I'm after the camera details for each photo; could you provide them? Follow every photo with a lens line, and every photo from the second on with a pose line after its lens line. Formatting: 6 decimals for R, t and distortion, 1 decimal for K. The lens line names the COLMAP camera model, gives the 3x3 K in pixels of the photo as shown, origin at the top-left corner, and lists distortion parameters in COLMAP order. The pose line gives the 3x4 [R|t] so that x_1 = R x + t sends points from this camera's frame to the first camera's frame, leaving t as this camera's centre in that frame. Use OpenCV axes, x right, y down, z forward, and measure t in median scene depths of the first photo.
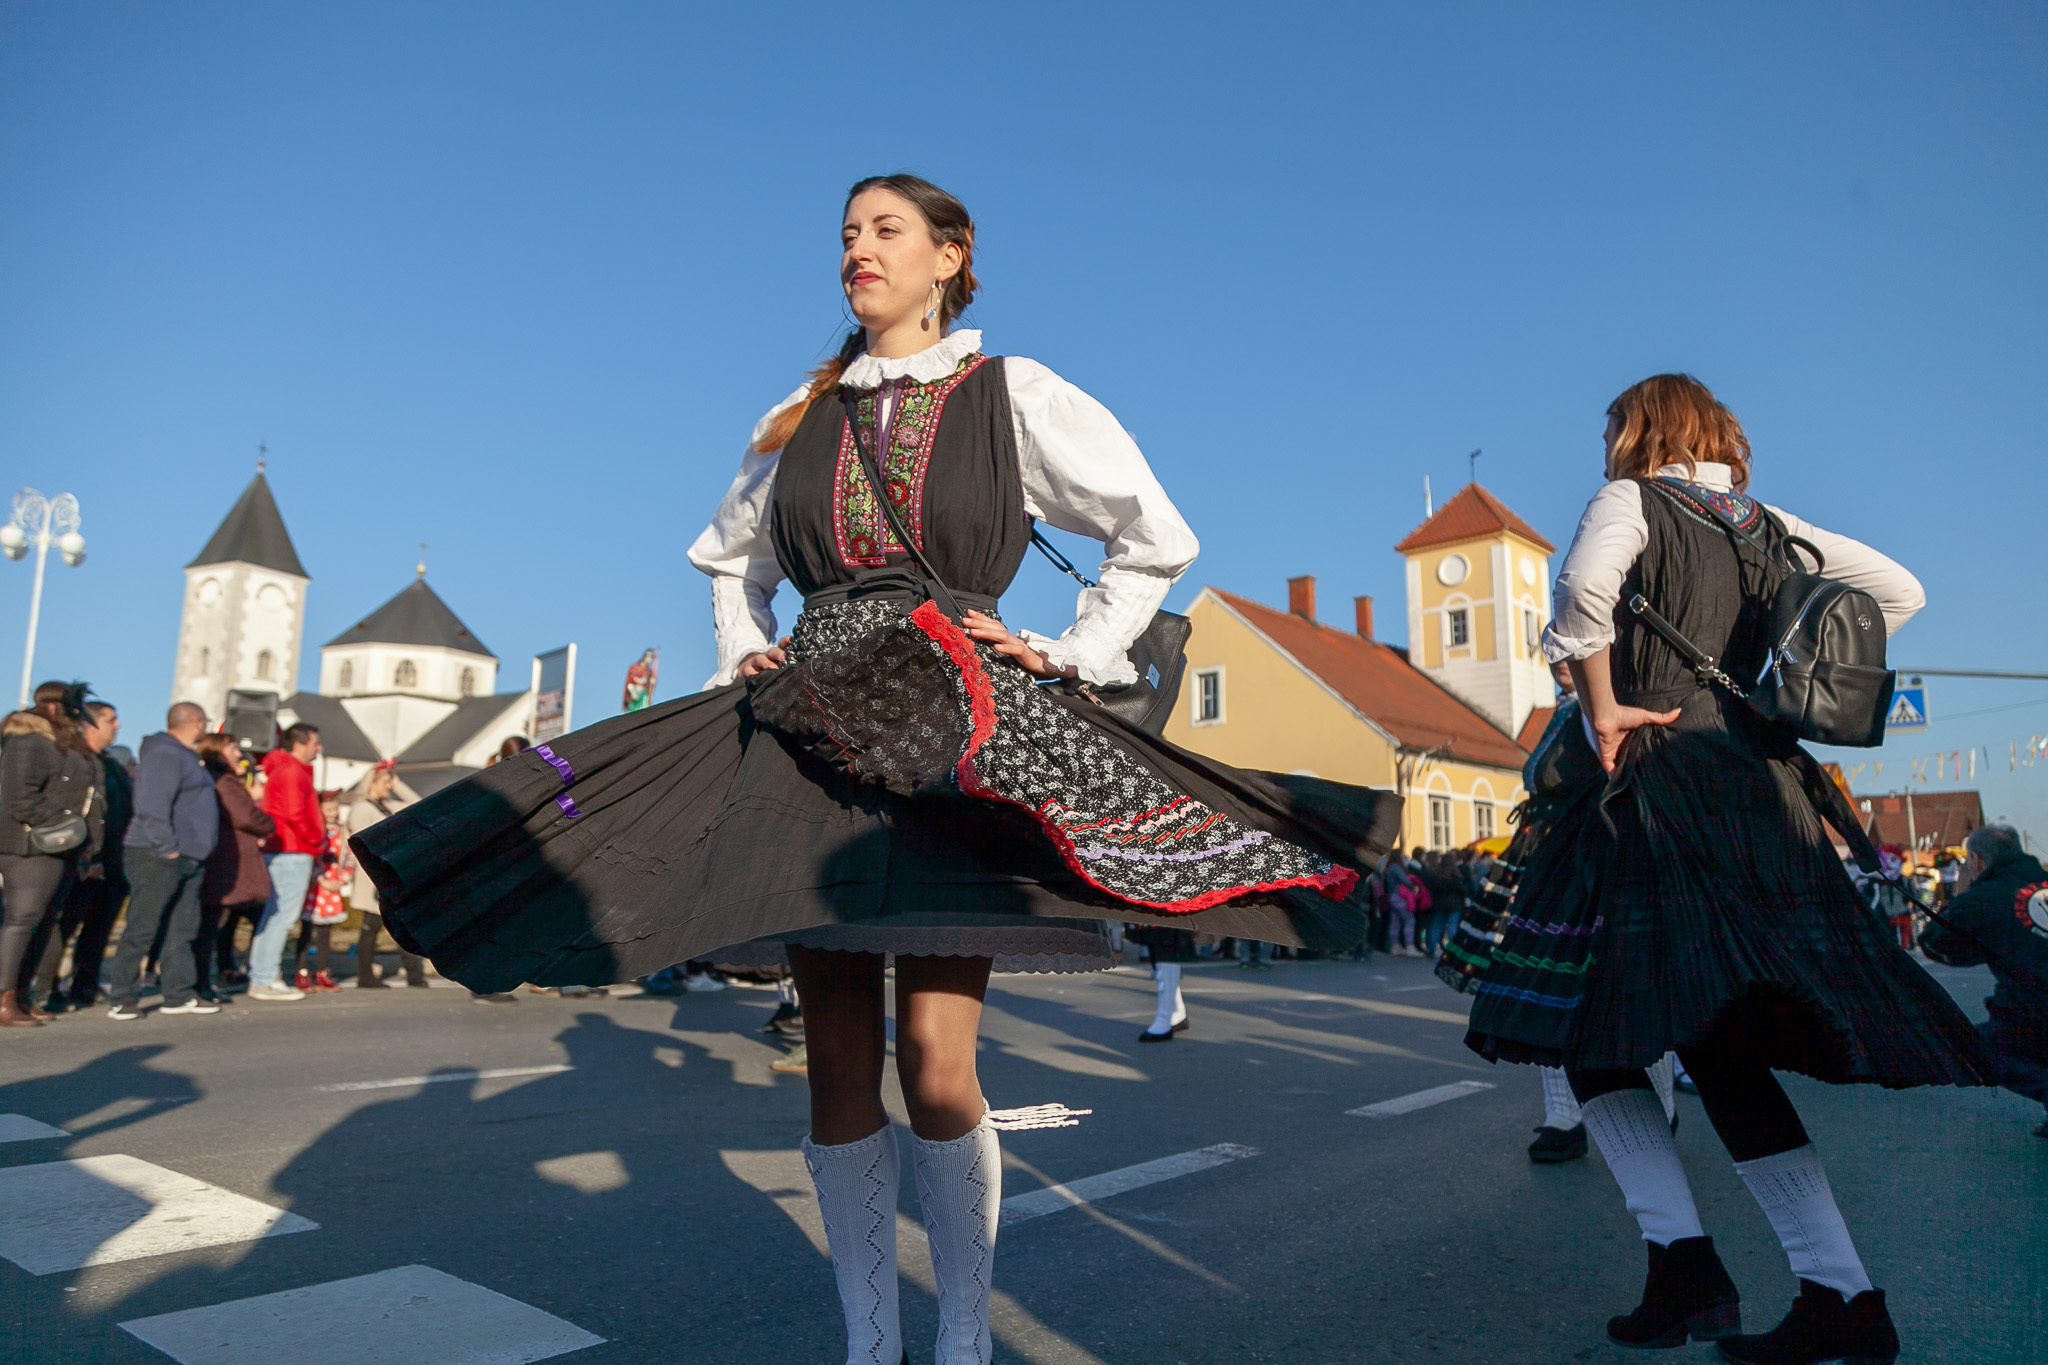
lens RADIAL K [[1359.3, 0, 1035.7], [0, 1359.3, 697.6], [0, 0, 1]] dist [-0.001898, 0.016914]
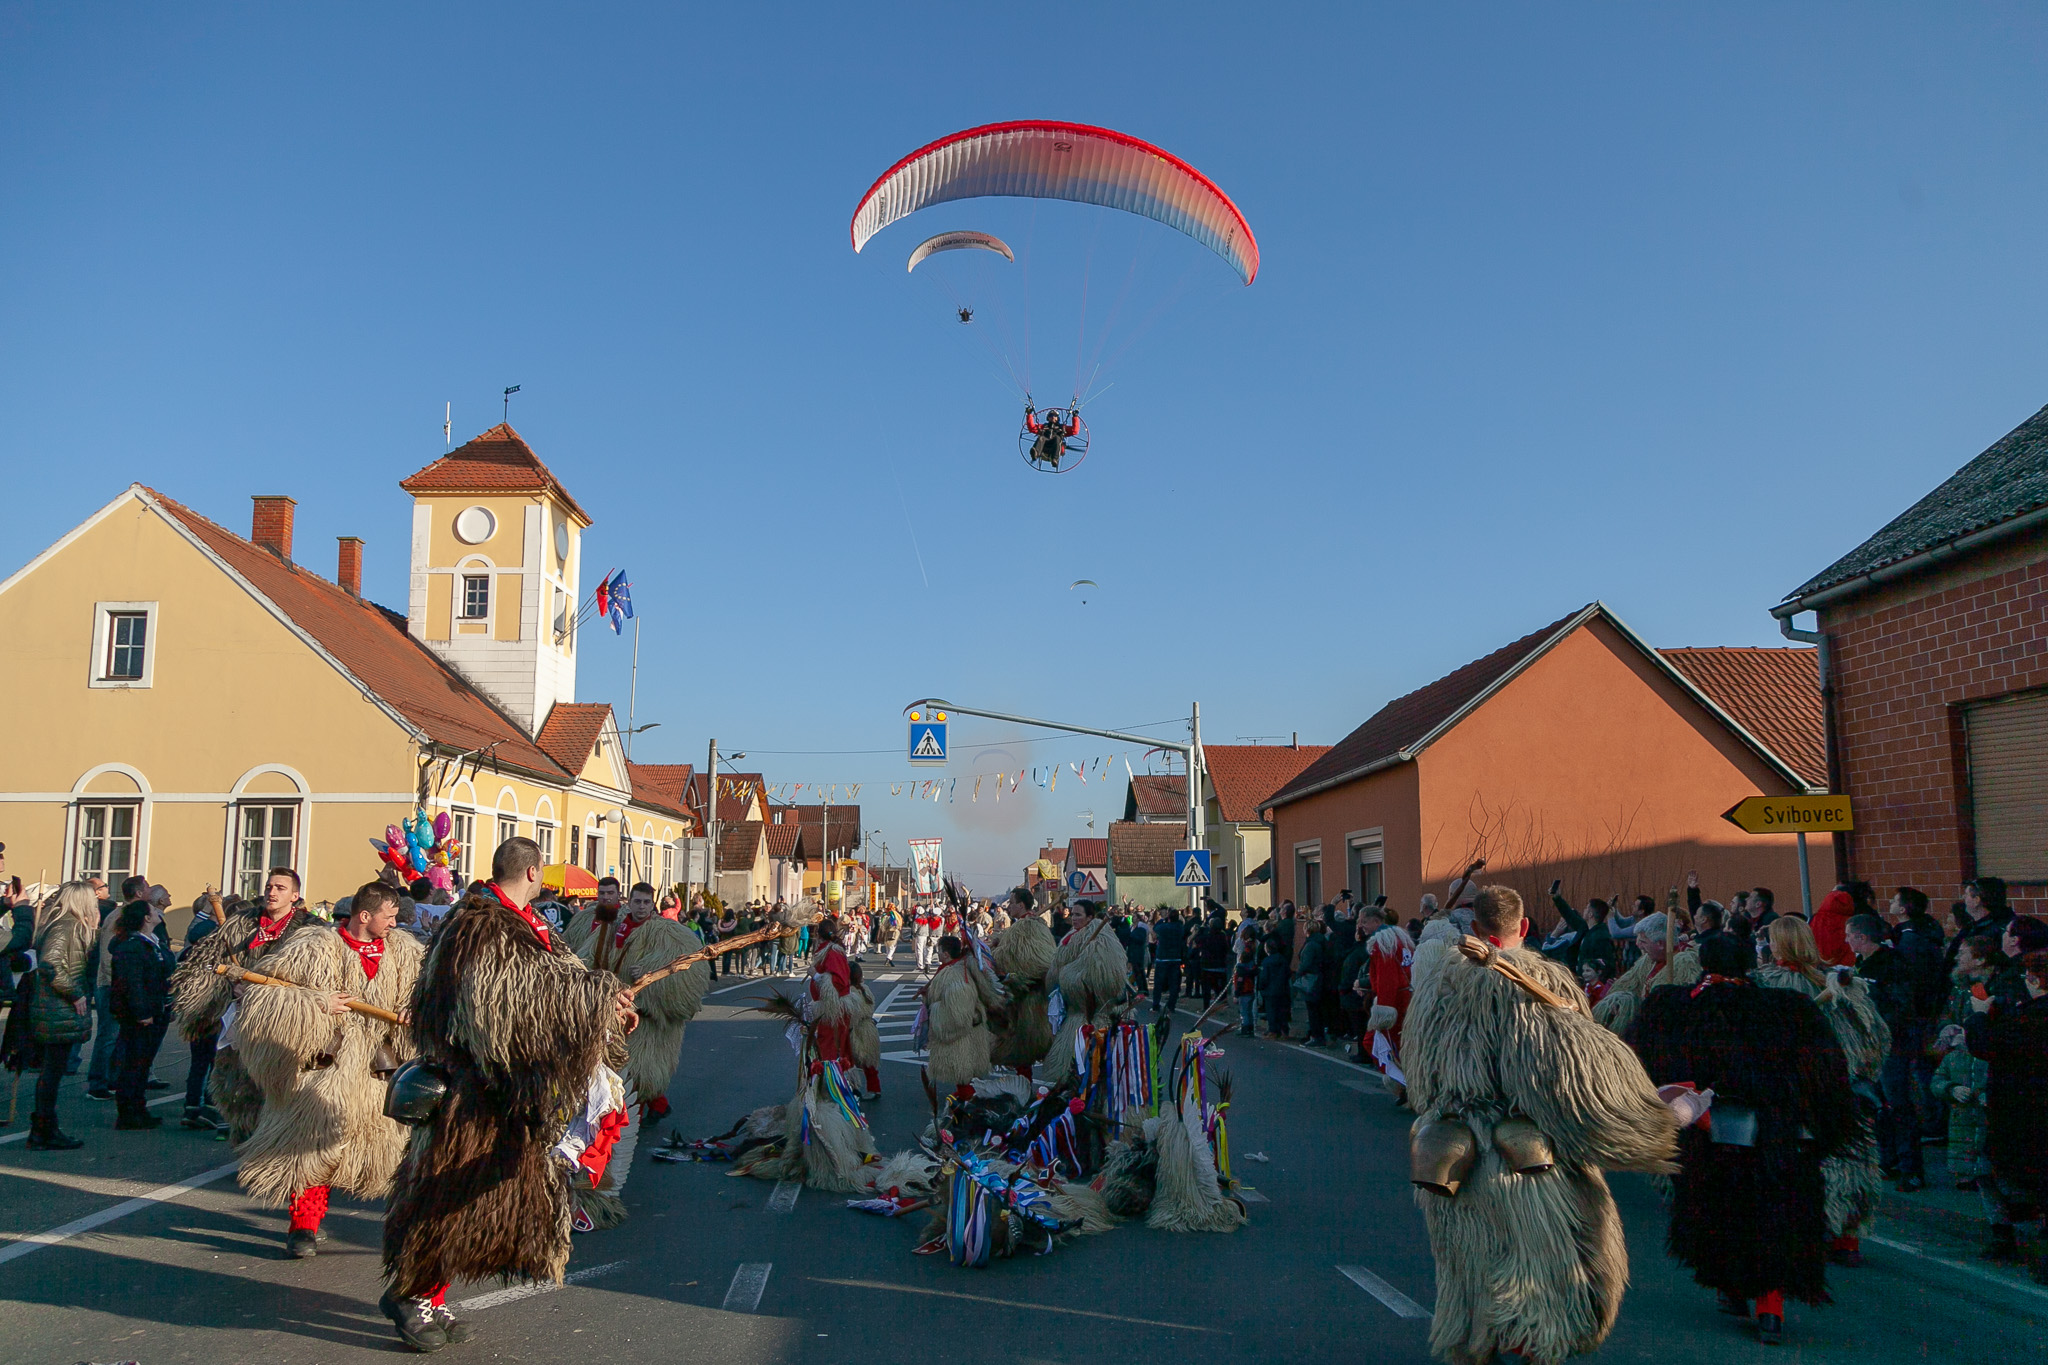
lens RADIAL K [[1441.0, 0, 1055.6], [0, 1441.0, 729.6], [0, 0, 1]] dist [0.004068, 0.006163]
pose [[0.711336, 0.081139, 0.698153, -0.037365], [-0.106657, 0.994272, -0.006883, -0.003150], [-0.694712, -0.069567, 0.715916, 0.131424]]
